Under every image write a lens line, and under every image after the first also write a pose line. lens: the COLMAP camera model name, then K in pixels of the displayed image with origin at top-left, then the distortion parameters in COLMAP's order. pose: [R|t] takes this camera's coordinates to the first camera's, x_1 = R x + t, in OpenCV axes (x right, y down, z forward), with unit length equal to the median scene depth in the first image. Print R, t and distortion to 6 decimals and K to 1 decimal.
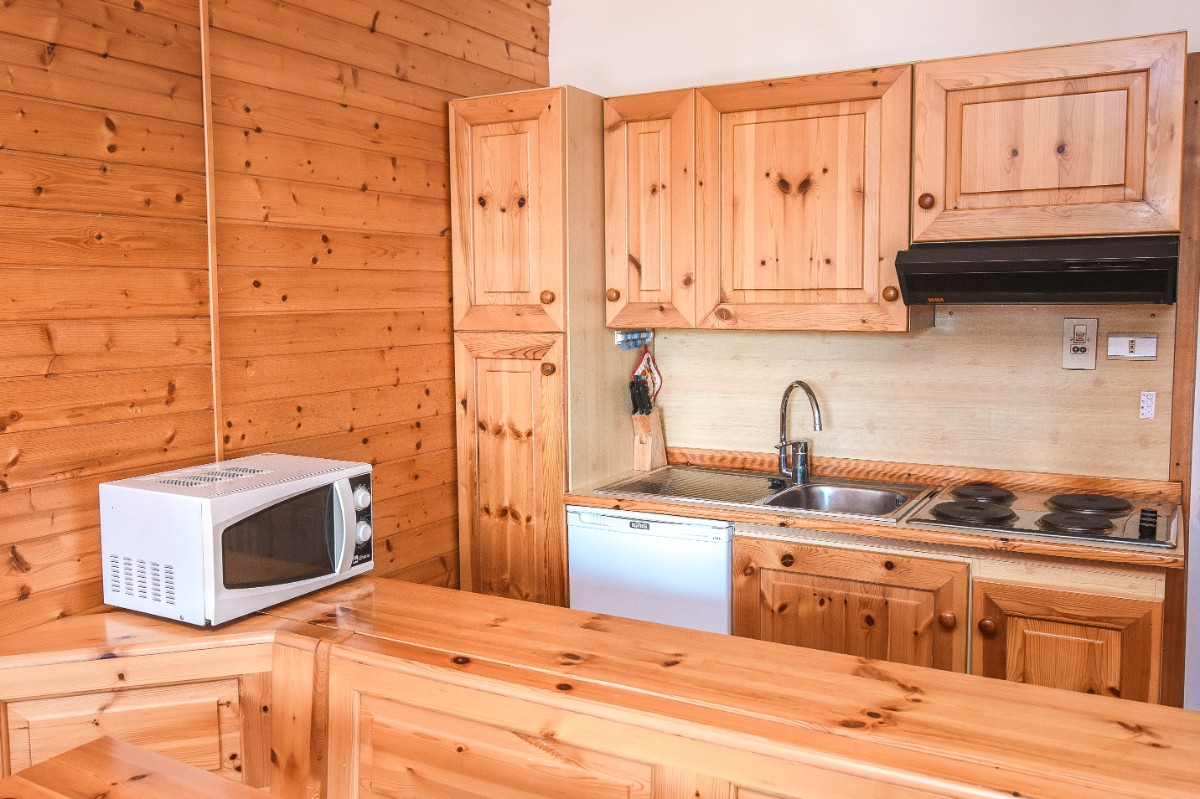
lens RADIAL K [[1003.5, 0, 600.3], [0, 1003.5, 394.6], [0, 0, 1]] dist [0.004092, 0.001733]
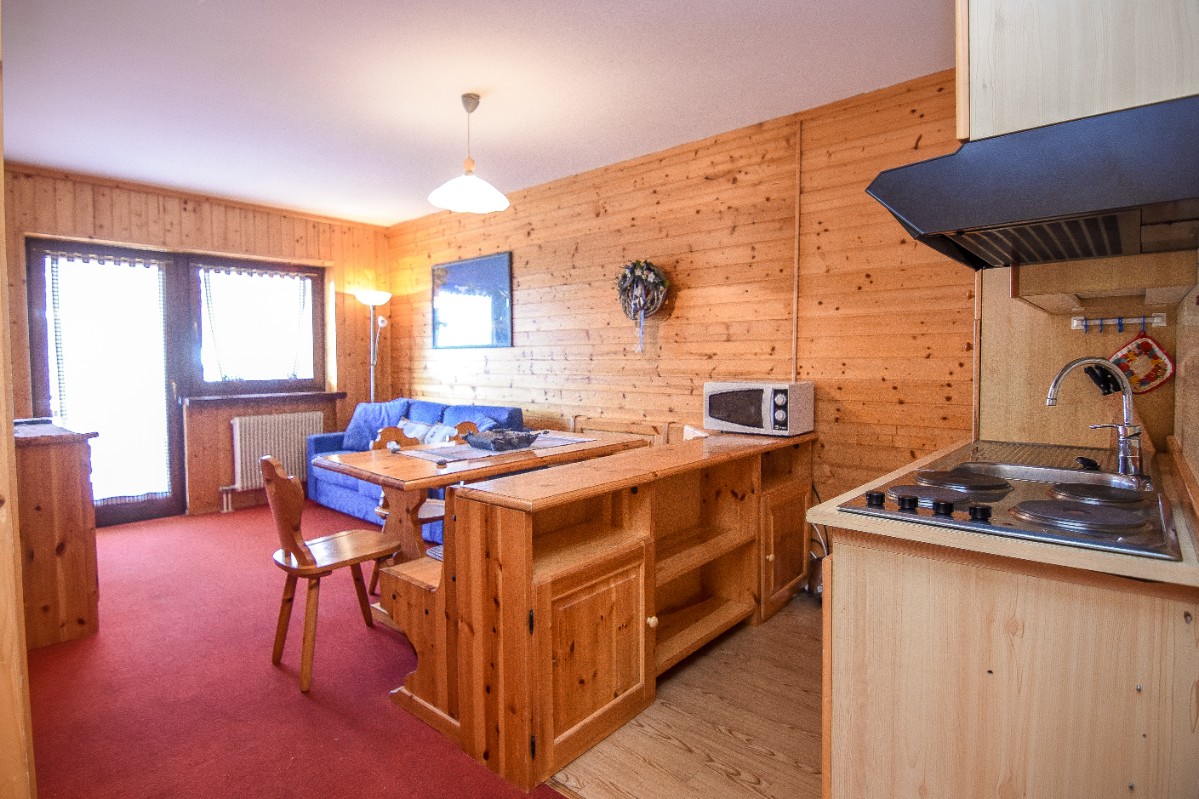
lens RADIAL K [[632.6, 0, 595.0], [0, 632.6, 394.5], [0, 0, 1]] dist [-0.013694, -0.008927]
pose [[-0.206234, 0.056280, -0.976883, 1.099344], [-0.087708, 0.993263, 0.075740, 0.023818], [0.974564, 0.101301, -0.199908, 0.834833]]
